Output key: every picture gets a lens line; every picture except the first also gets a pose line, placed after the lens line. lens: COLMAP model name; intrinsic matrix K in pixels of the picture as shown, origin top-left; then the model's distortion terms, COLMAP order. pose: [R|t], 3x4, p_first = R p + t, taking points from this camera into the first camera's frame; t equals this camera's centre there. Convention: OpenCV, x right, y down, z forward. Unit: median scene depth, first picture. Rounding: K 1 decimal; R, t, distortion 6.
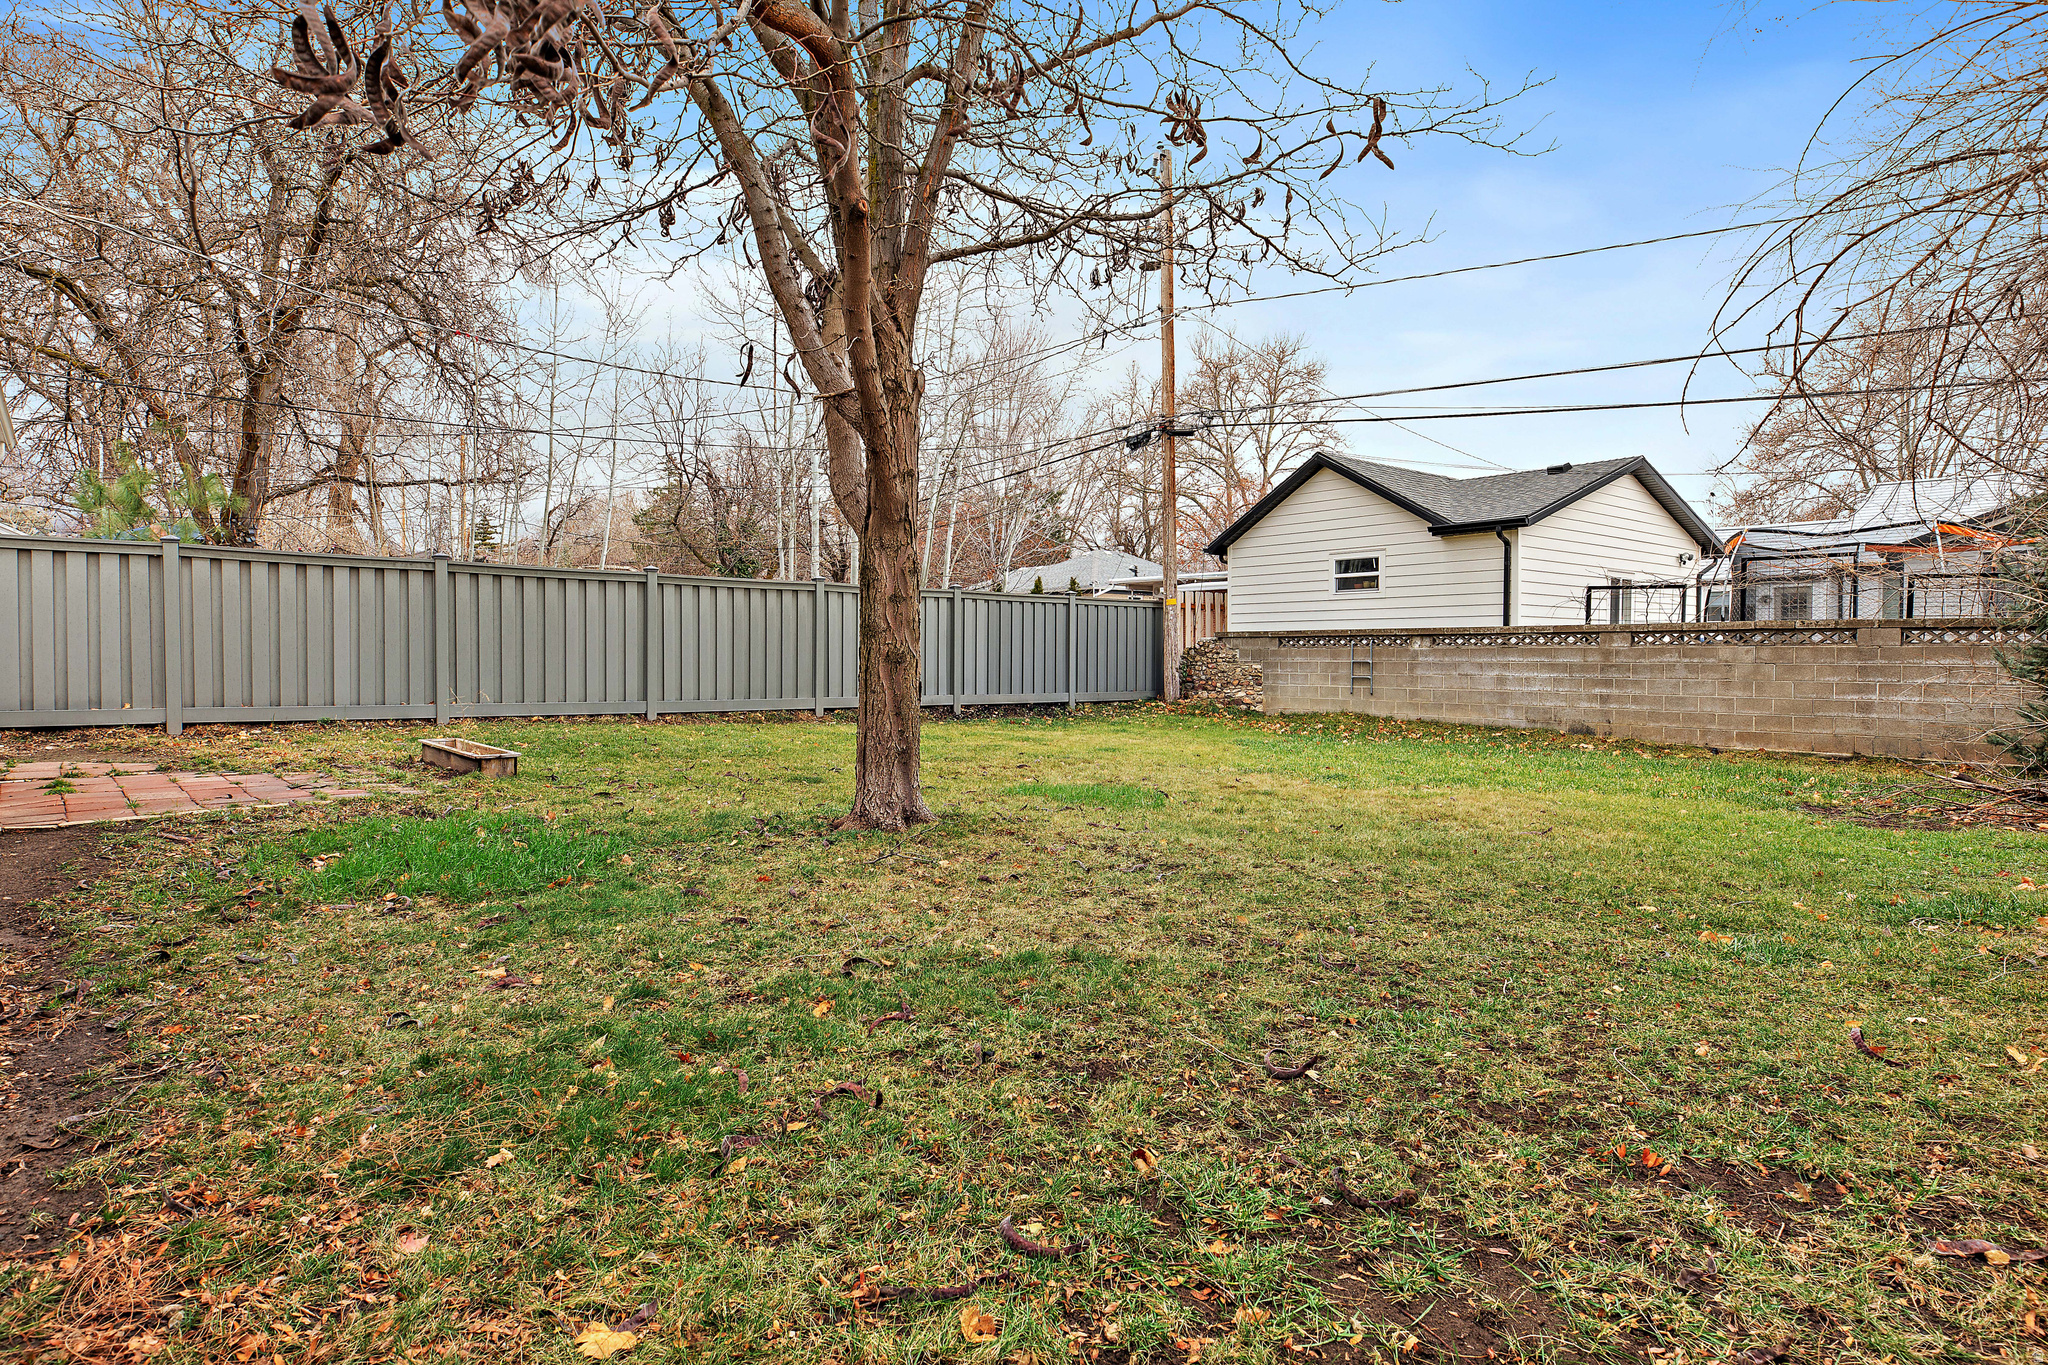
lens RADIAL K [[1093.7, 0, 1024.4], [0, 1093.7, 673.4], [0, 0, 1]] dist [-0.000966, -0.000502]
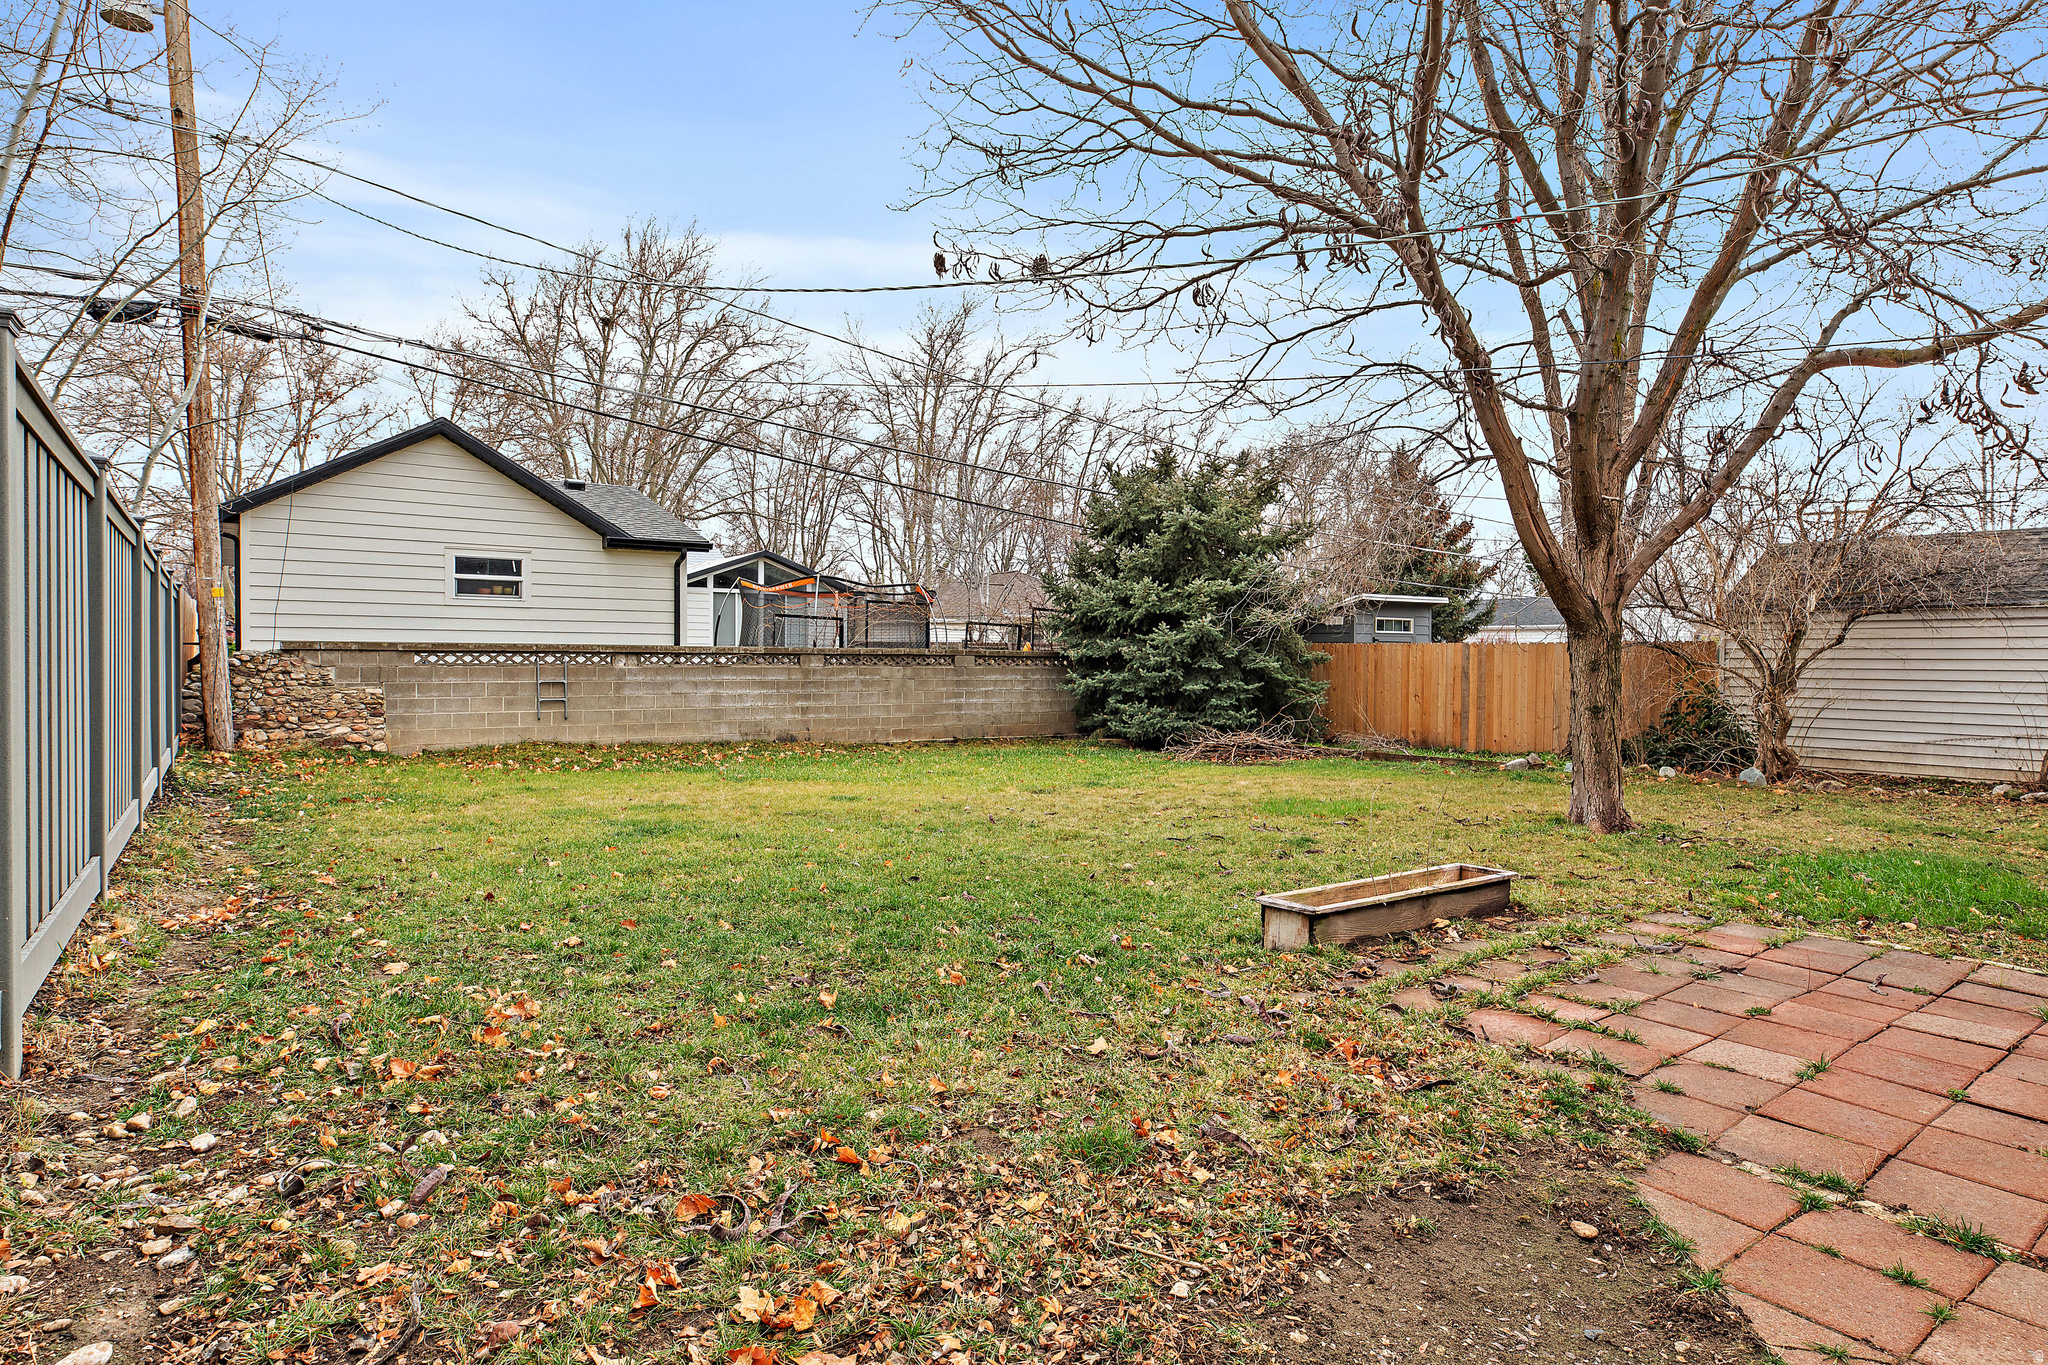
lens RADIAL K [[1093.7, 0, 1027.9], [0, 1093.7, 682.3], [0, 0, 1]] dist [-0.000966, -0.000502]
pose [[0.076356, -0.009416, 0.997036, -0.548239], [0.019232, 0.999783, 0.007970, -0.010383], [-0.996895, 0.018566, 0.076521, 0.581389]]
